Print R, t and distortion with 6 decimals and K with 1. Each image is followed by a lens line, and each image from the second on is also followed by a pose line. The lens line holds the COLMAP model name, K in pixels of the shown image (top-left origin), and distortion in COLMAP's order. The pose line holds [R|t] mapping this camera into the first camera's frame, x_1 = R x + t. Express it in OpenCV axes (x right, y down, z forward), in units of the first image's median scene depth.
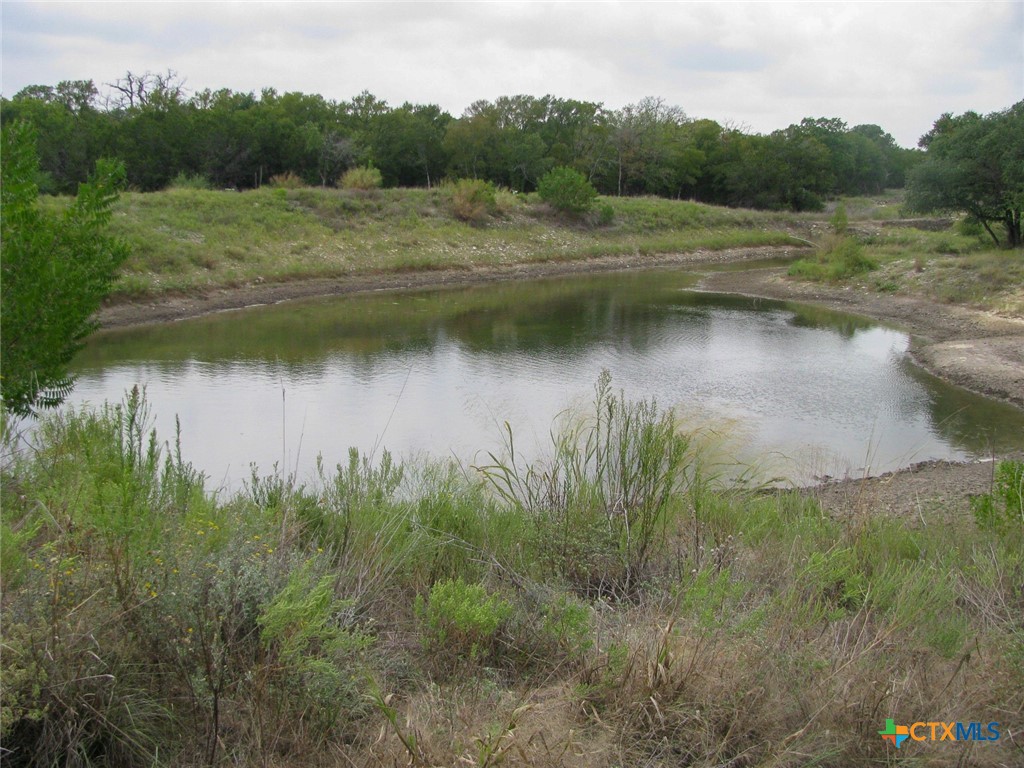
lens RADIAL K [[1073.9, 0, 488.3], [0, 1073.9, 381.2], [0, 0, 1]] dist [-0.215541, 0.241349]
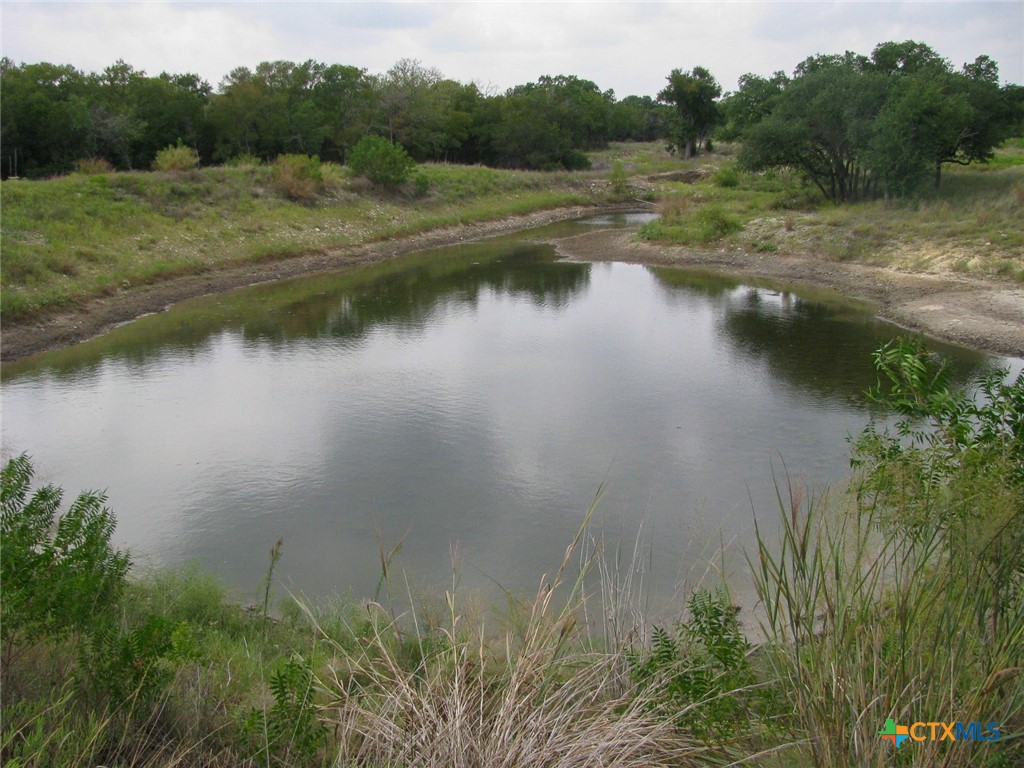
lens RADIAL K [[1073.9, 0, 488.3], [0, 1073.9, 381.2], [0, 0, 1]] dist [-0.215541, 0.241349]
pose [[0.951245, -0.093223, 0.294010, -0.135090], [0.082681, 0.995414, 0.048112, -0.023239], [-0.297147, -0.021458, 0.954591, 0.069886]]
